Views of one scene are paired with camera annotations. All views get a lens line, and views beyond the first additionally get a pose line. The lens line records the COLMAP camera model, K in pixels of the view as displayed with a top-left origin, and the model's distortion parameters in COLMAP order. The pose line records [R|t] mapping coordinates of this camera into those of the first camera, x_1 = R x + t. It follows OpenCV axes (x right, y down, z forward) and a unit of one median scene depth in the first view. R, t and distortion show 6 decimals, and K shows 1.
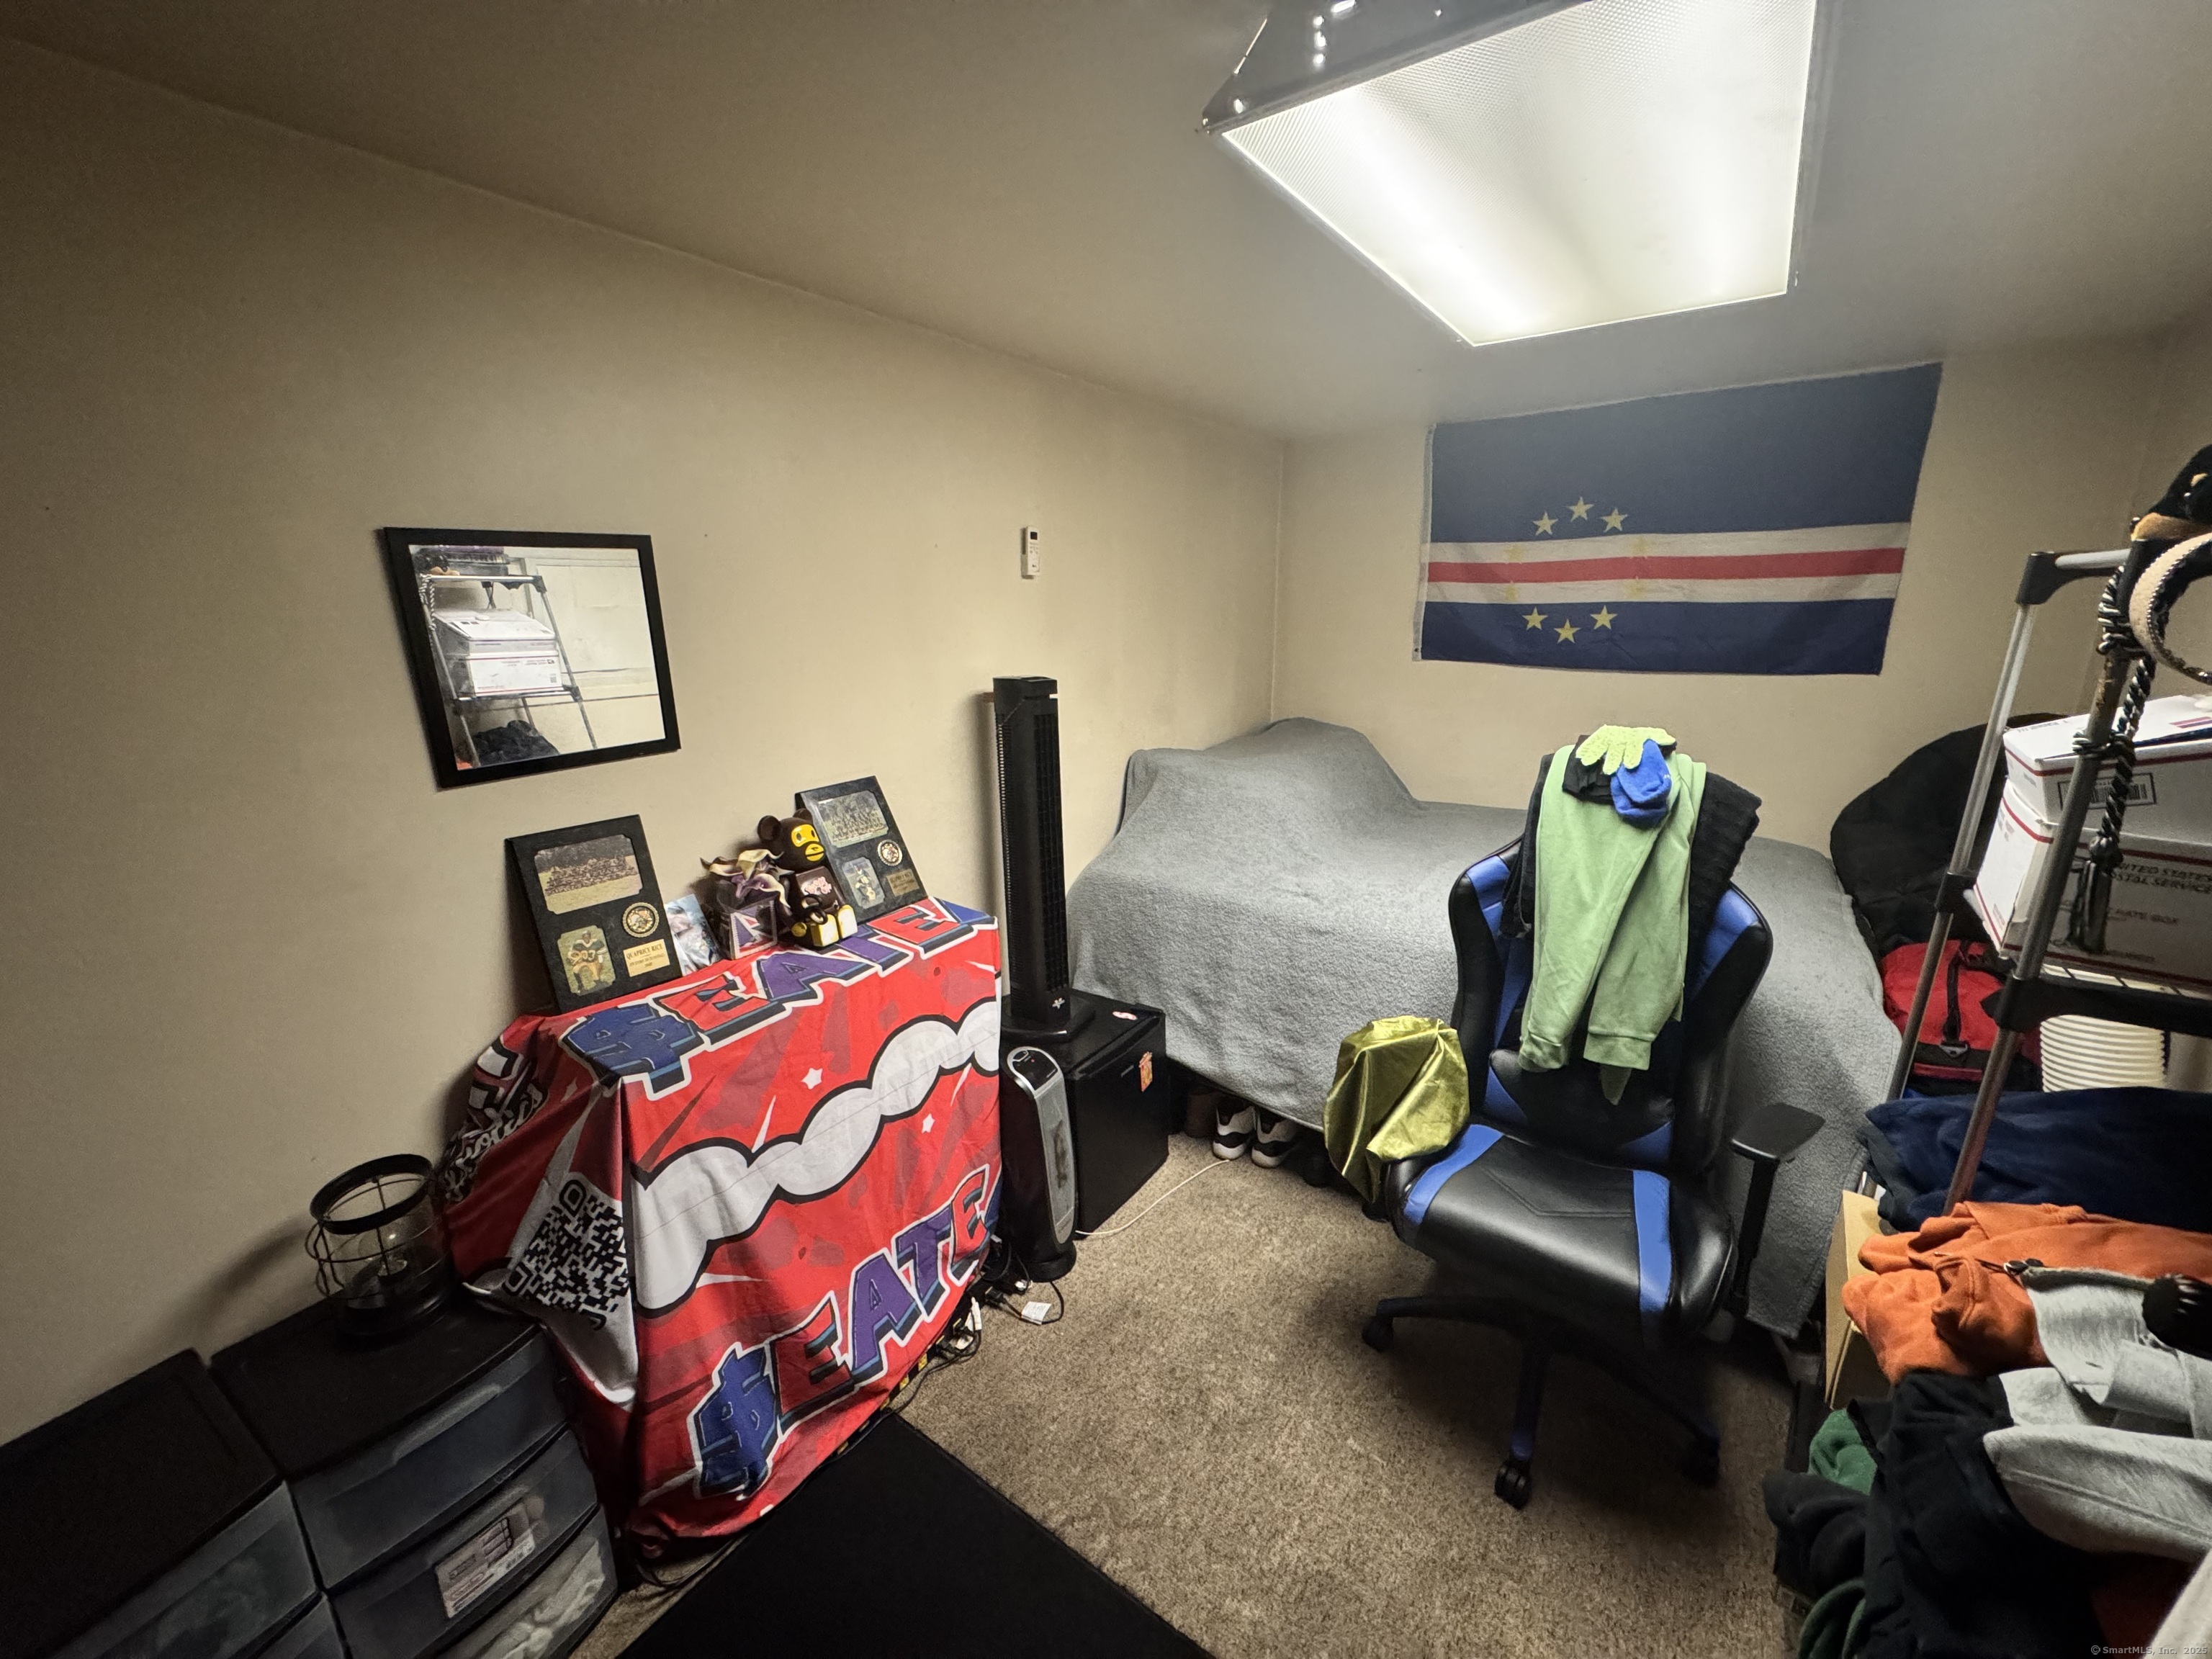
lens RADIAL K [[878.7, 0, 1108.0], [0, 878.7, 831.2], [0, 0, 1]] dist [-0.001559, 0.000297]
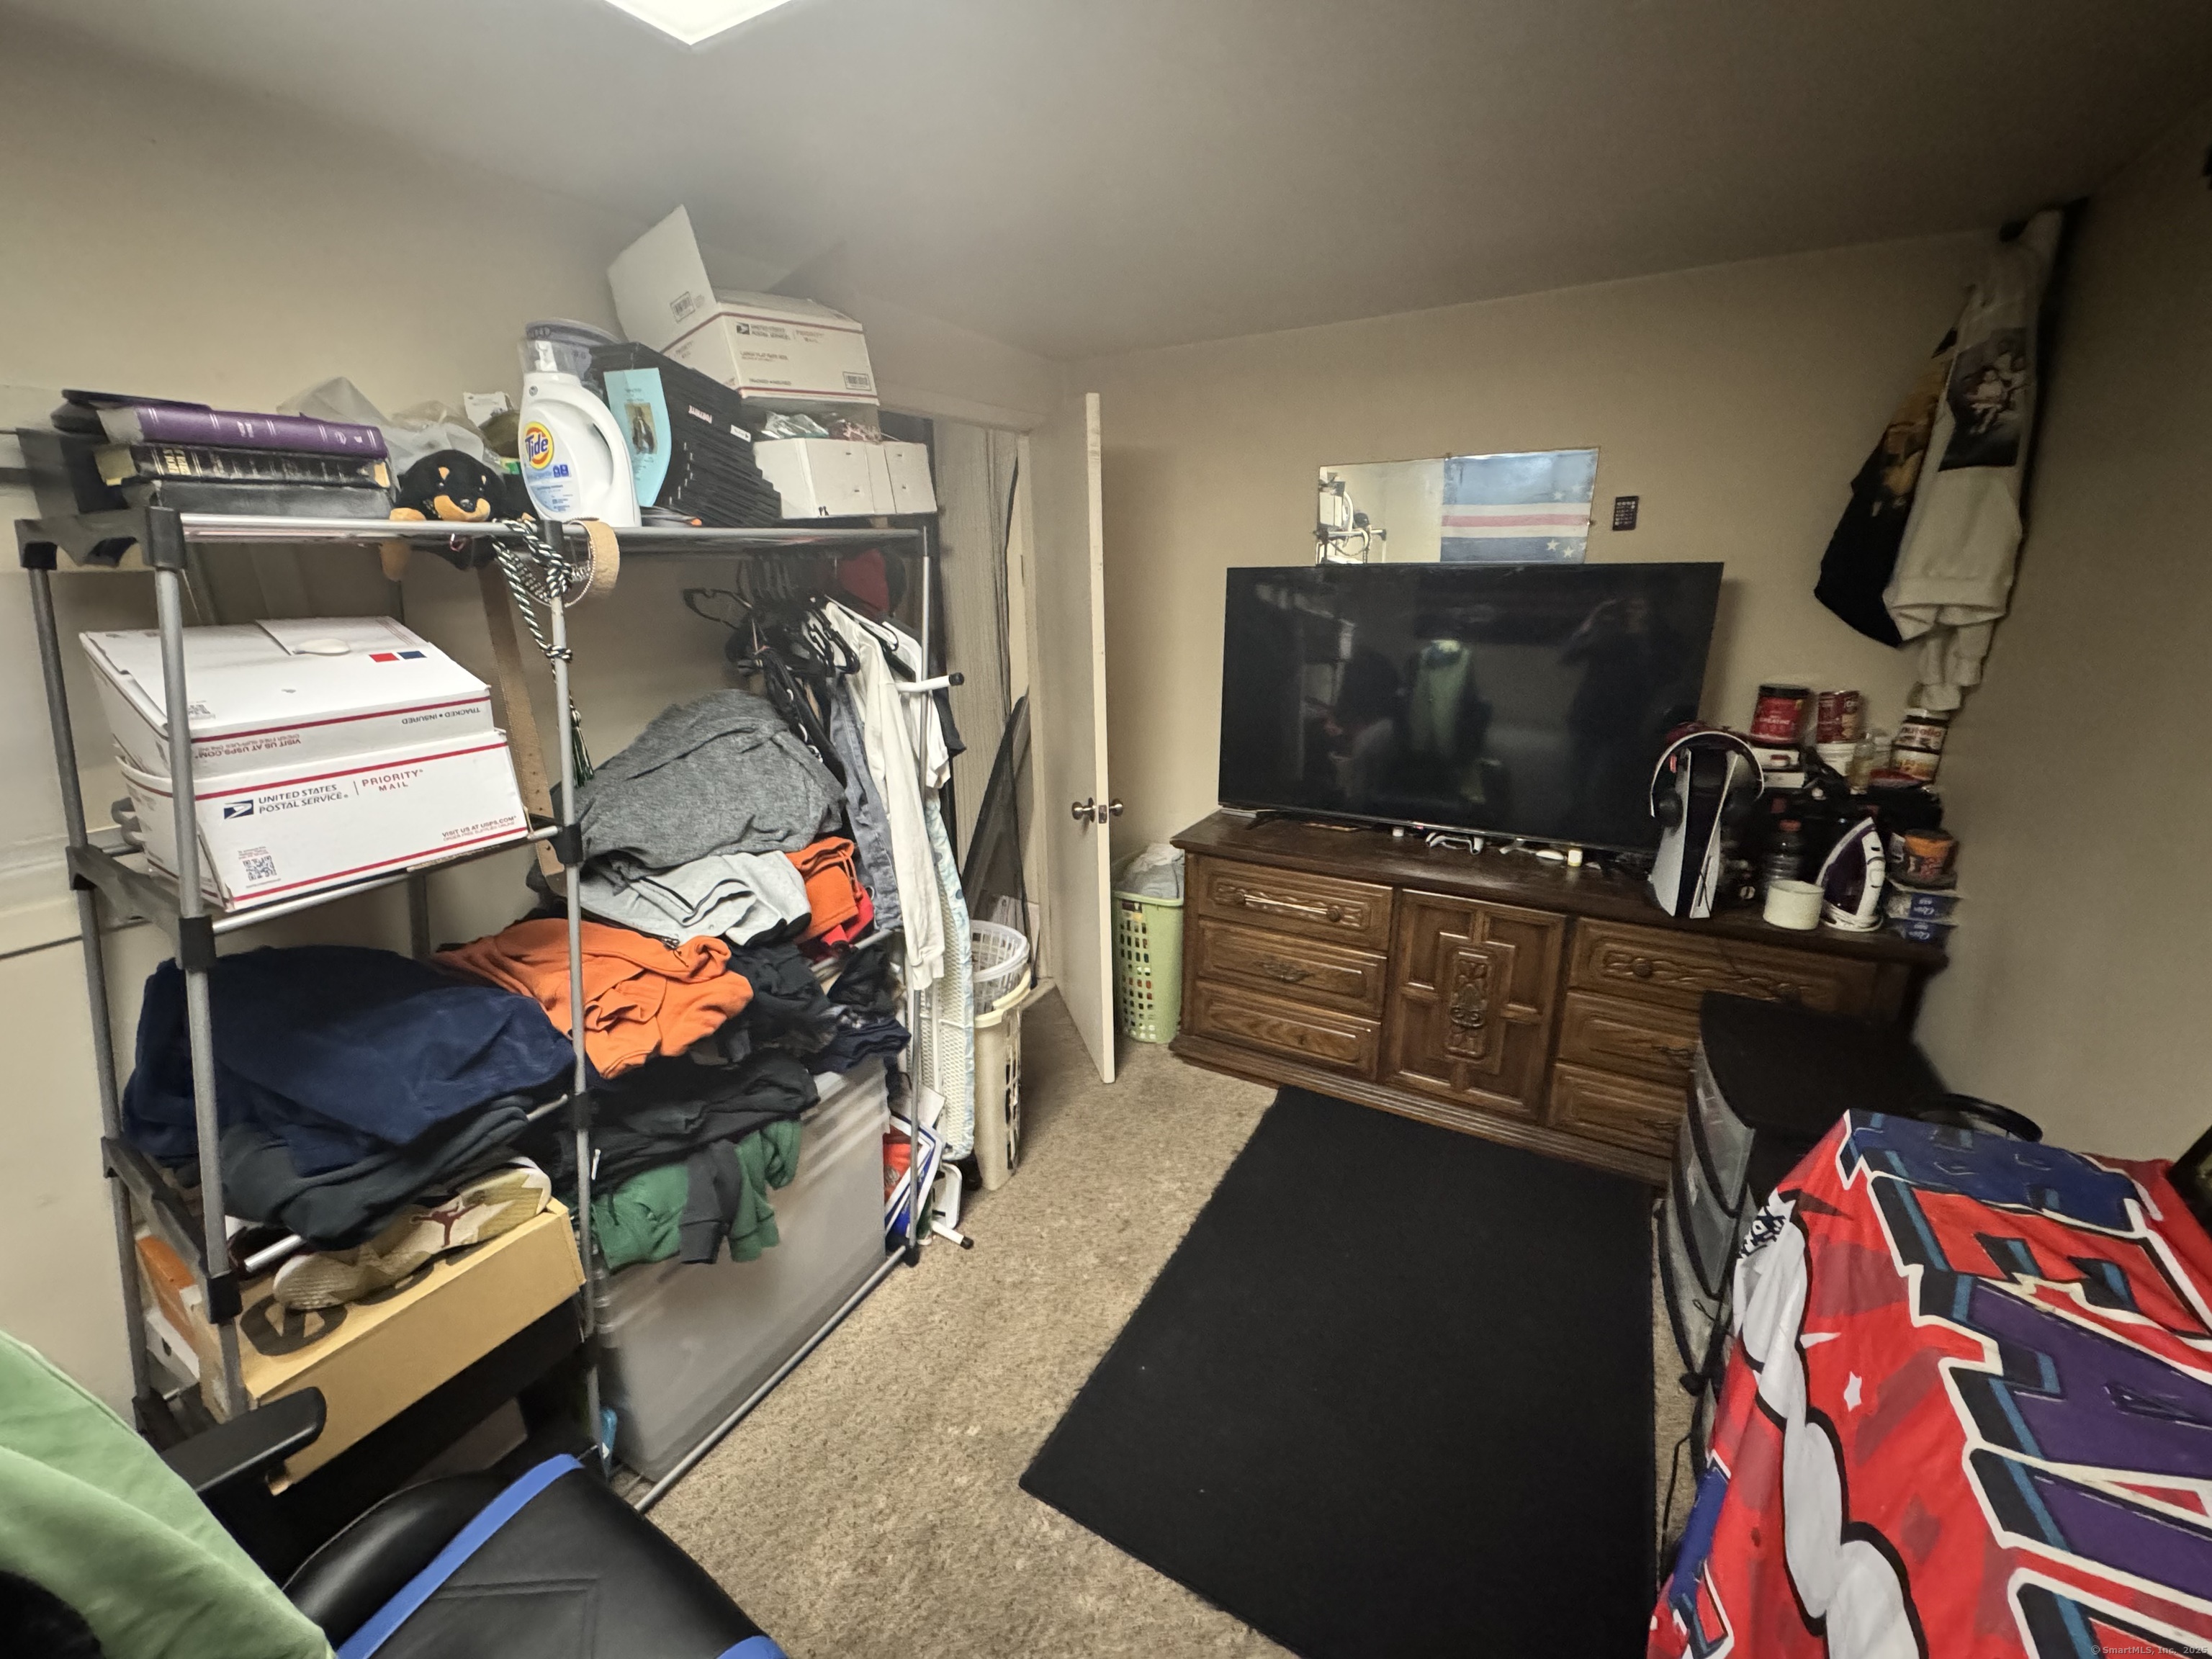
lens RADIAL K [[878.7, 0, 1108.0], [0, 878.7, 831.2], [0, 0, 1]] dist [-0.001559, 0.000297]
pose [[-0.993533, 0.062103, -0.095051, 0.162506], [0.001857, 0.845929, 0.533292, -0.317094], [0.113526, 0.529667, -0.840574, 1.246362]]
